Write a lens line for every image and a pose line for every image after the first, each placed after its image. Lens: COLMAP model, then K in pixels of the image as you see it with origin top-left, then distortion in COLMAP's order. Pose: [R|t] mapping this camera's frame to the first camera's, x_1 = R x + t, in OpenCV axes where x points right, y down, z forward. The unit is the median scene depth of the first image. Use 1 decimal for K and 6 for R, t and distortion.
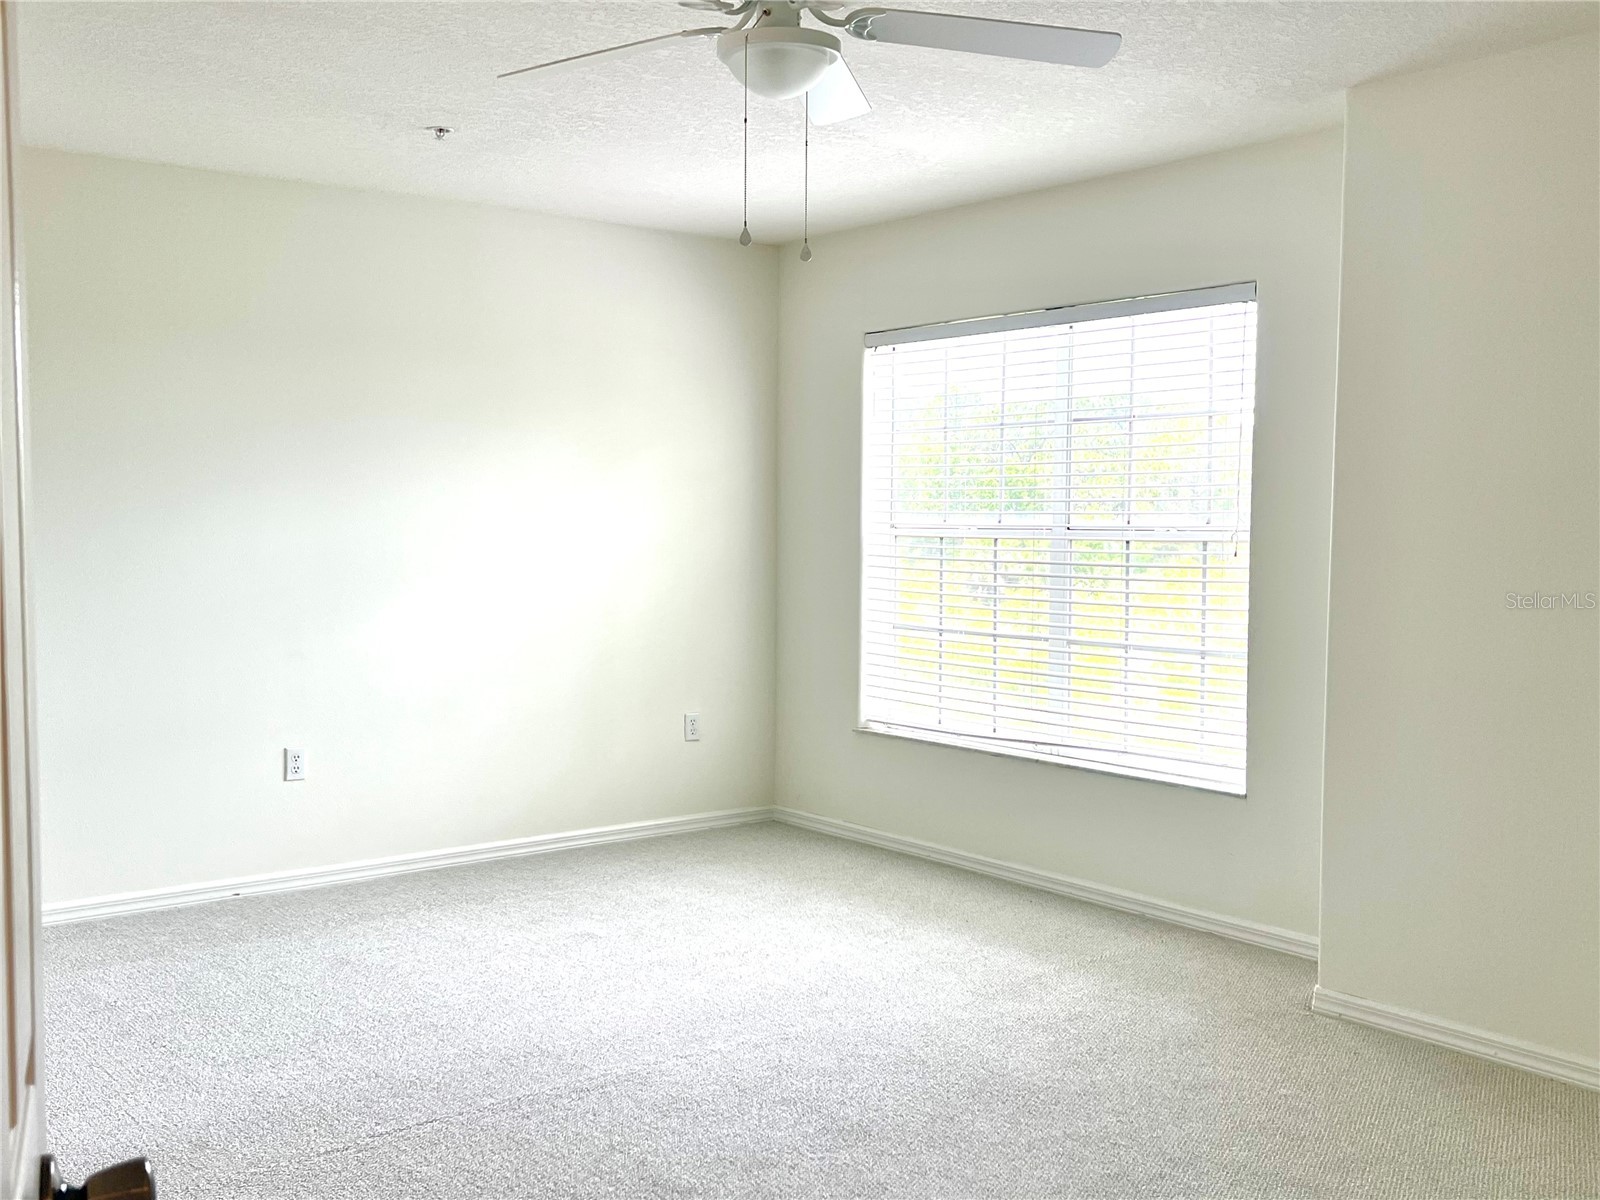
lens RADIAL K [[1632.6, 0, 803.7], [0, 1632.6, 596.4], [0, 0, 1]] dist [-0.022282, 0.000000]
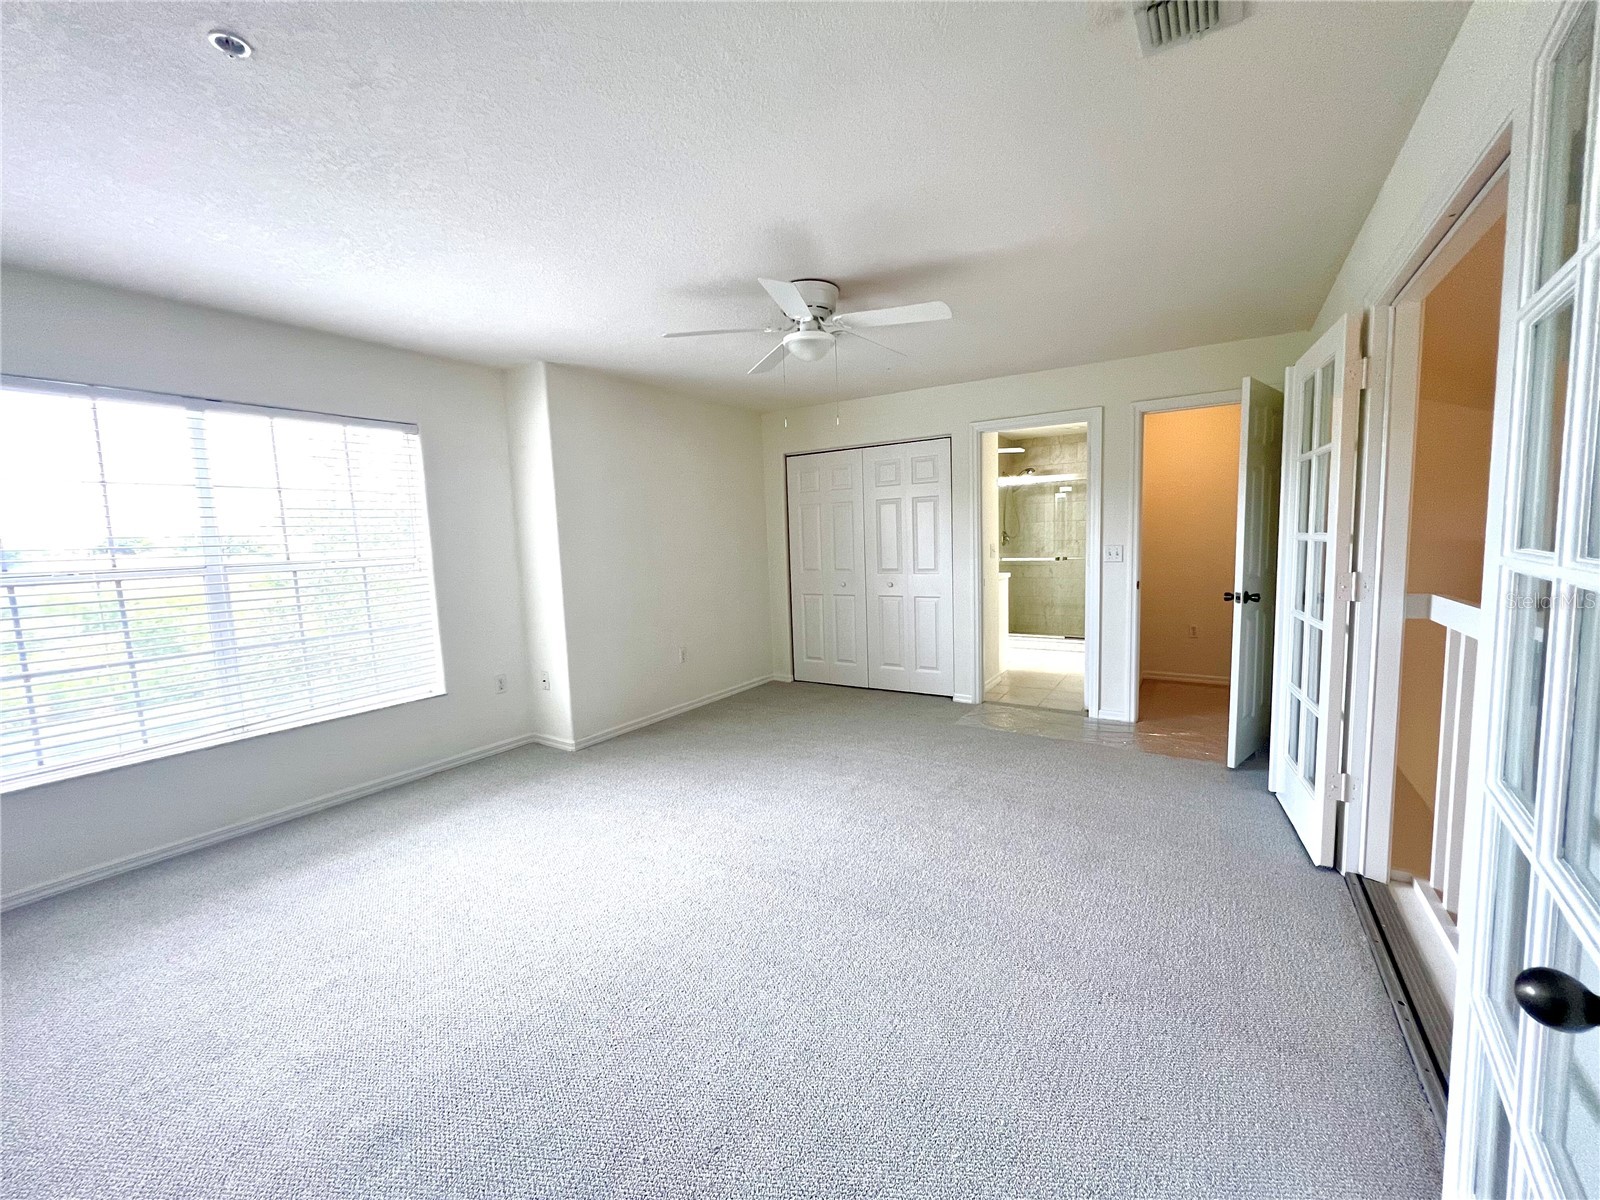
lens RADIAL K [[647.9, 0, 789.4], [0, 647.9, 605.9], [0, 0, 1]] dist [0.001484, 0.000429]
pose [[-0.337345, -0.087946, 0.937264, -0.506336], [0.086709, 0.988491, 0.123961, -0.035600], [-0.937379, 0.123087, -0.325837, 0.747931]]
